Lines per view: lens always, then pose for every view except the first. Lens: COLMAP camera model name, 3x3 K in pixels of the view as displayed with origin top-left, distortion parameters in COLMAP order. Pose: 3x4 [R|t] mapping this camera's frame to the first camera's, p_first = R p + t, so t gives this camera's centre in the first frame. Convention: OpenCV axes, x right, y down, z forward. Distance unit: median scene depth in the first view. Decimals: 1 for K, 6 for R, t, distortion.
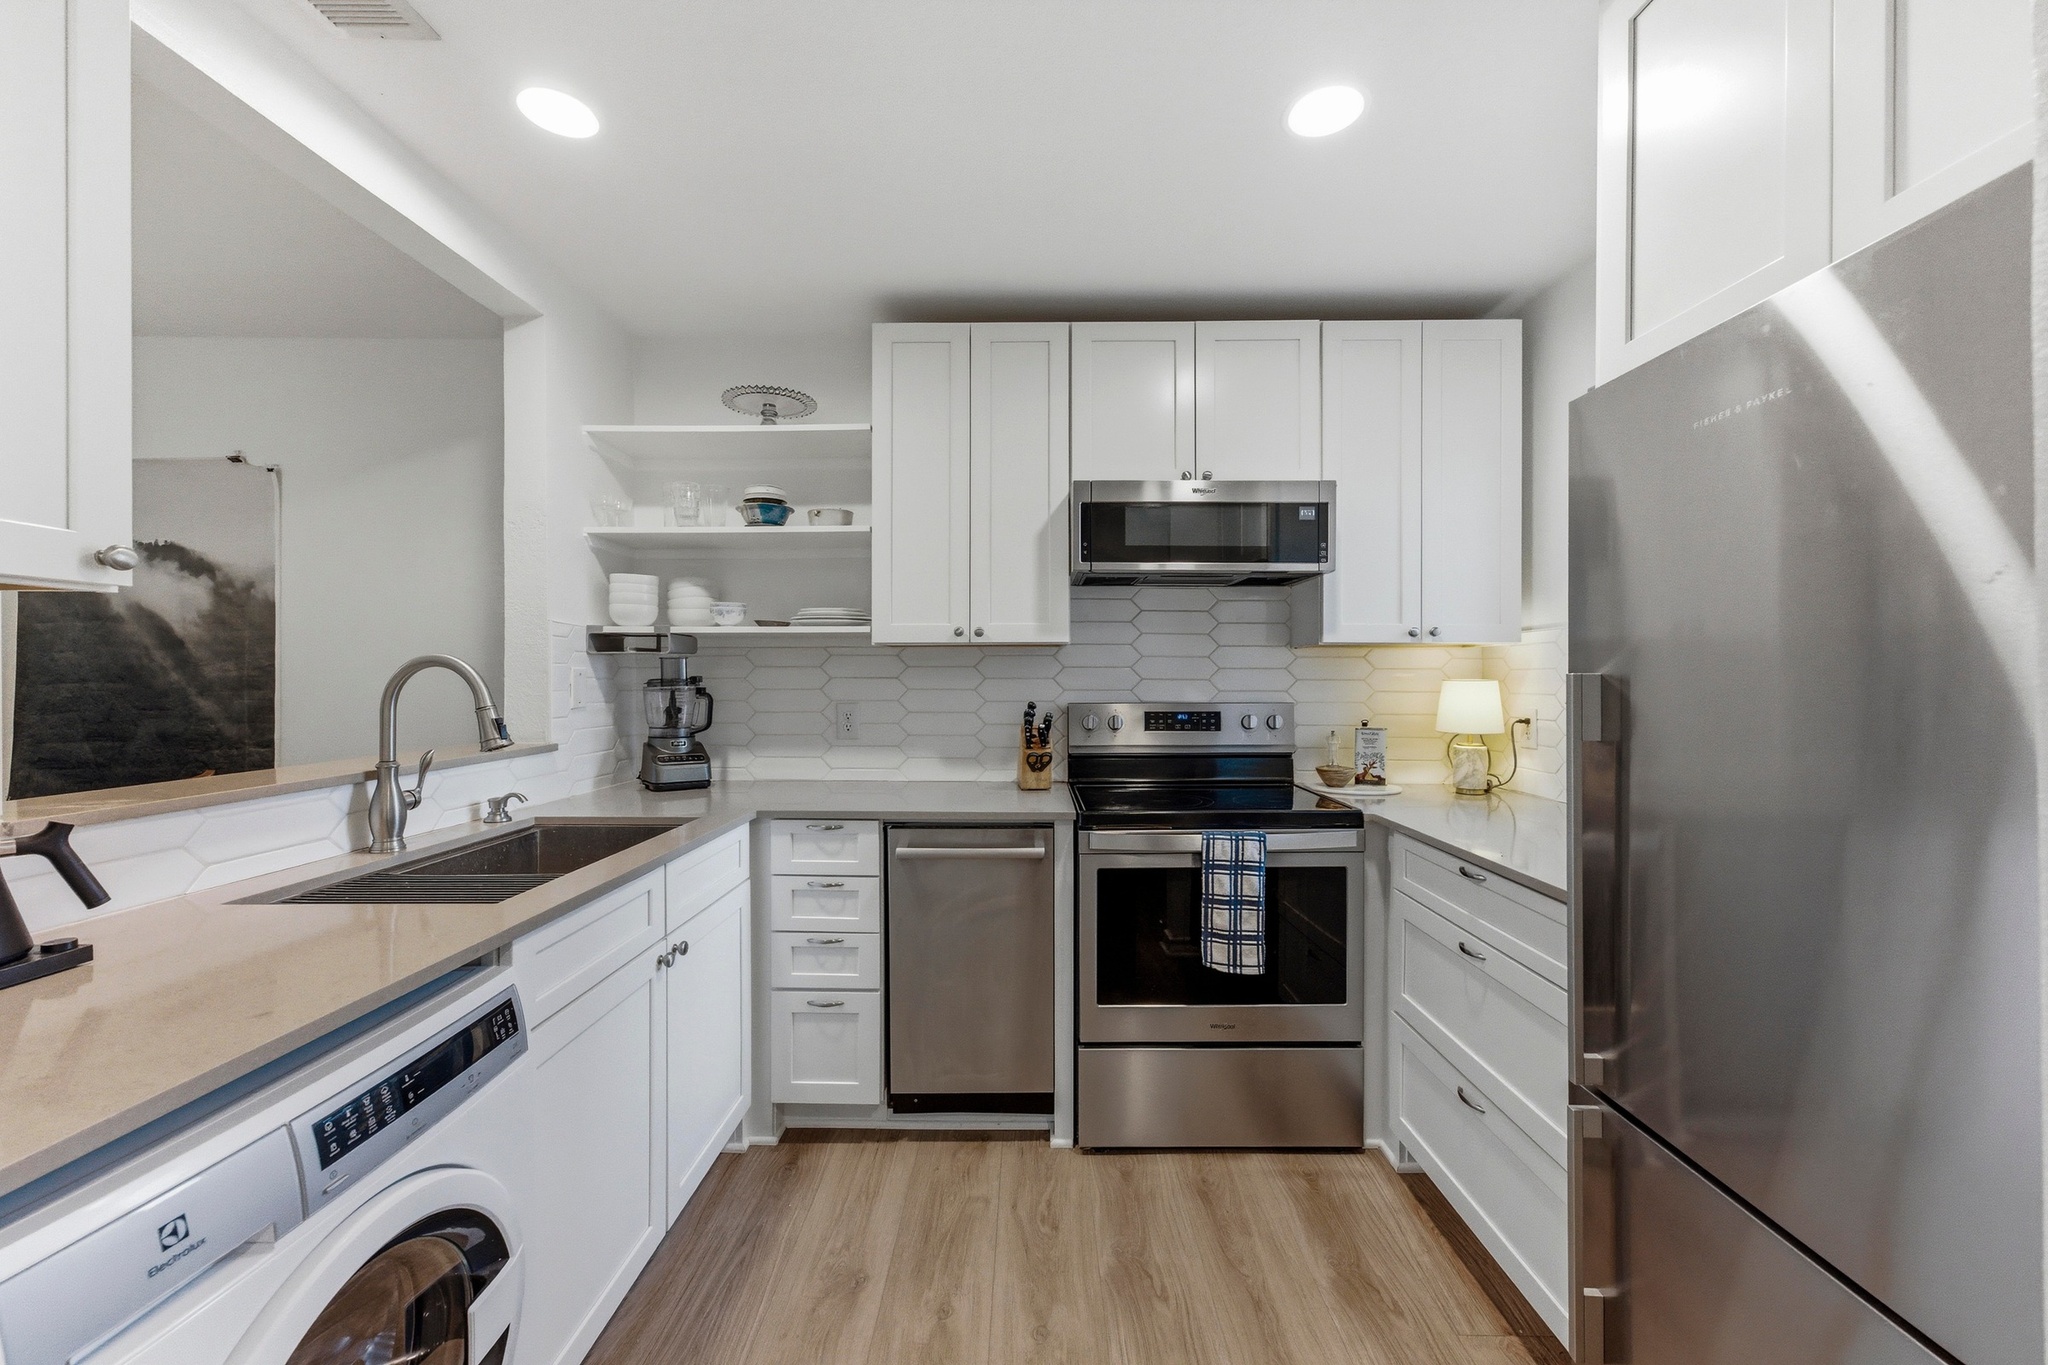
lens RADIAL K [[804.1, 0, 1020.5], [0, 804.1, 681.6], [0, 0, 1]] dist [-0.004303, 0.004915]
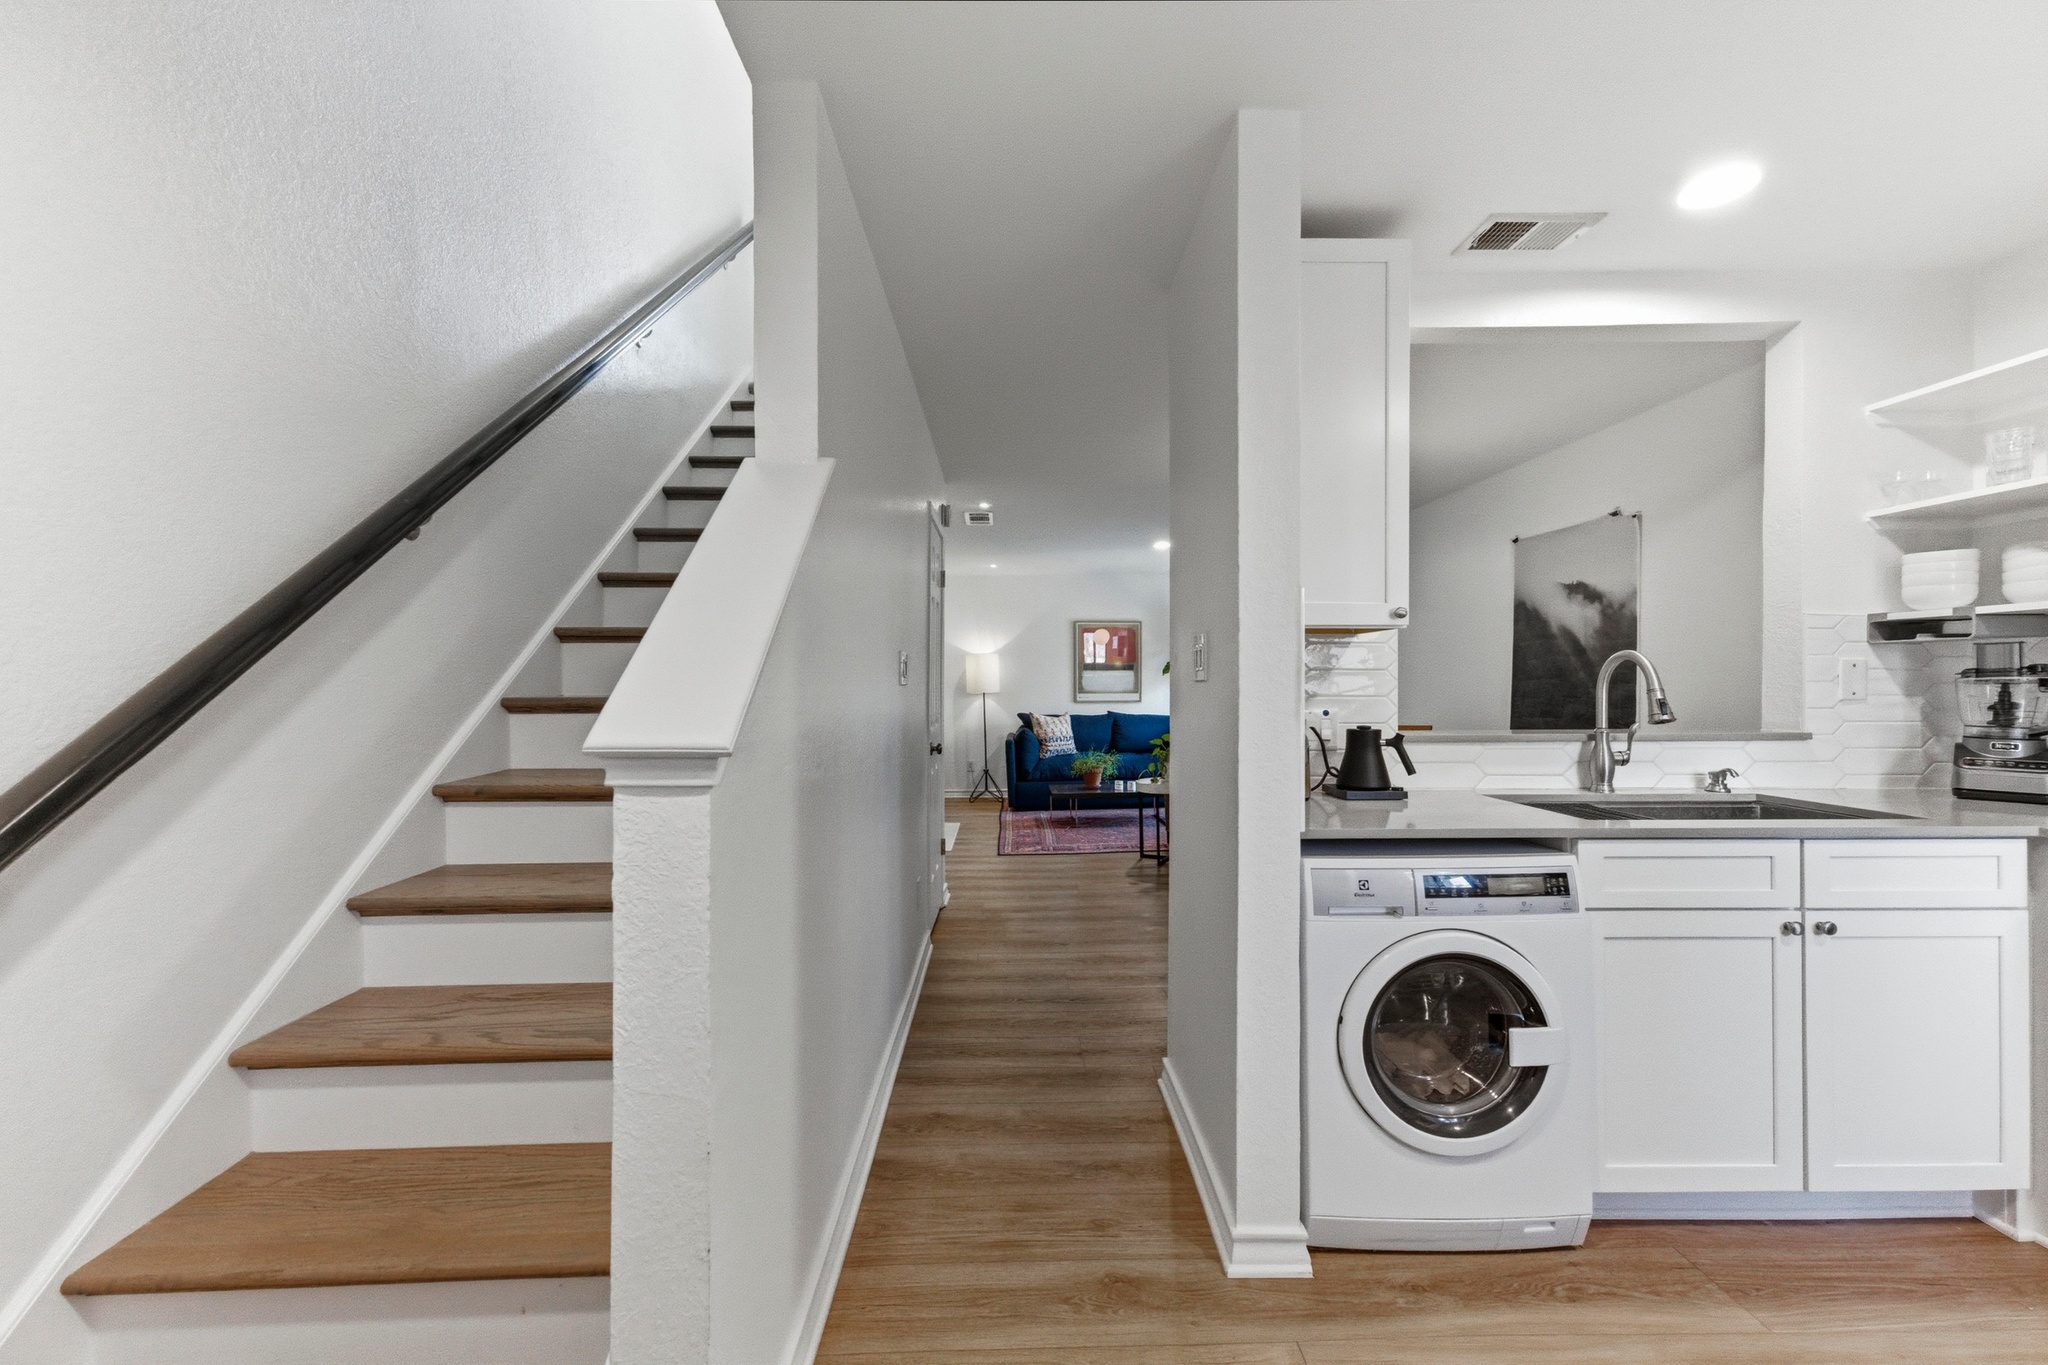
lens RADIAL K [[804.1, 0, 1028.0], [0, 804.1, 688.1], [0, 0, 1]] dist [-0.004303, 0.004915]
pose [[0.033129, 0.002644, -0.999448, 0.393801], [-0.002289, 0.999994, 0.002570, 0.018643], [0.999448, 0.002203, 0.033135, -0.034634]]
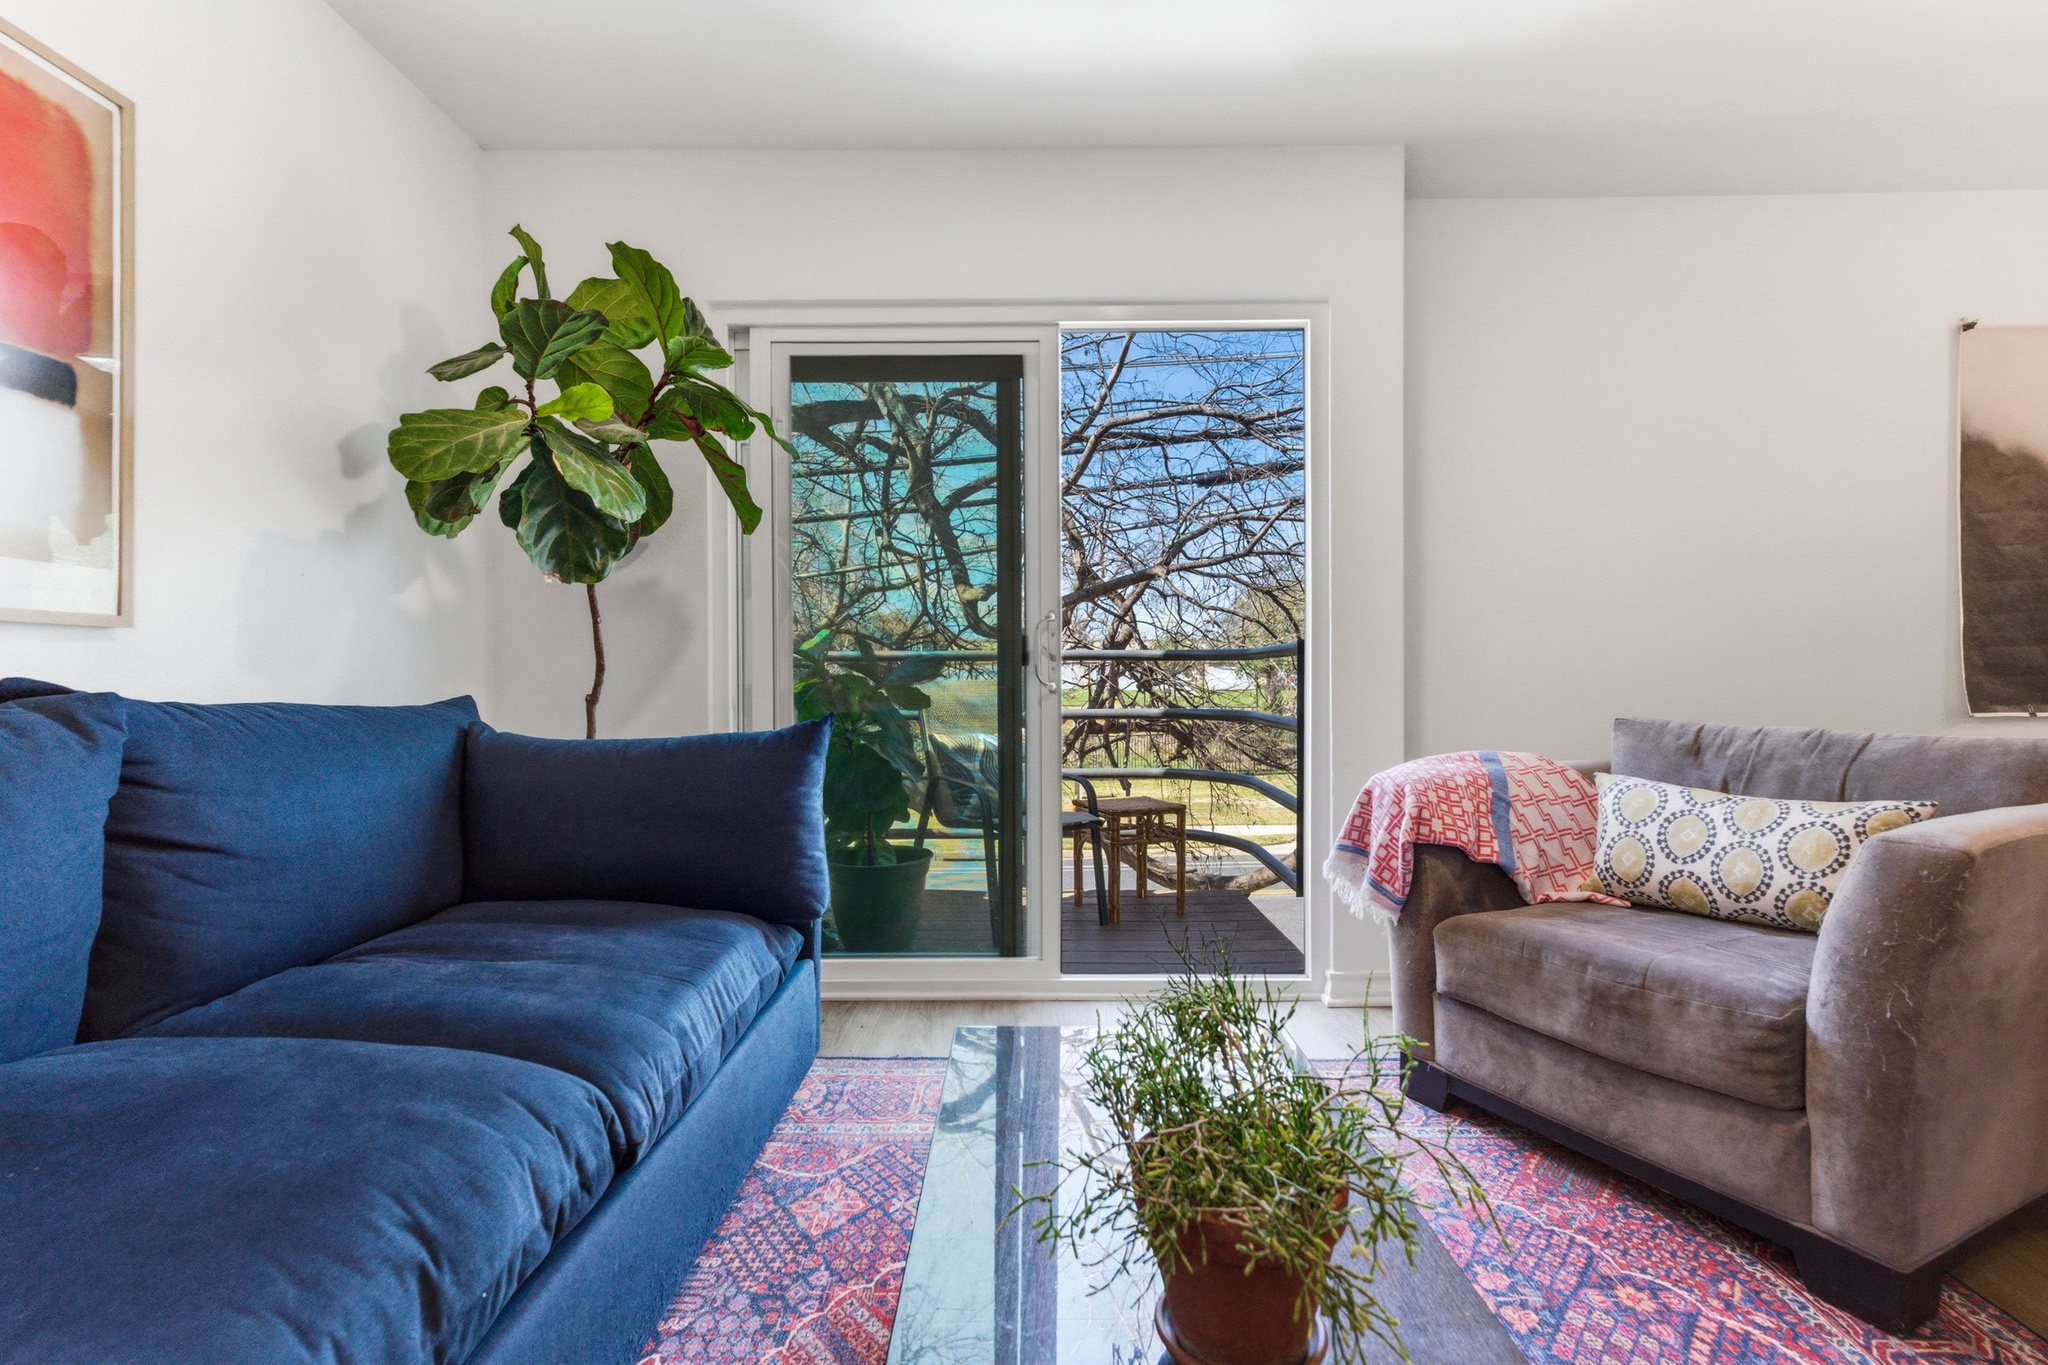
lens RADIAL K [[926.1, 0, 1012.9], [0, 926.1, 695.9], [0, 0, 1]] dist [0.011751, 0.000070]
pose [[0.999909, -0.008785, -0.010206, -2.625820], [0.008854, 0.999938, 0.006703, 0.131378], [0.010147, -0.006793, 0.999925, -0.066824]]
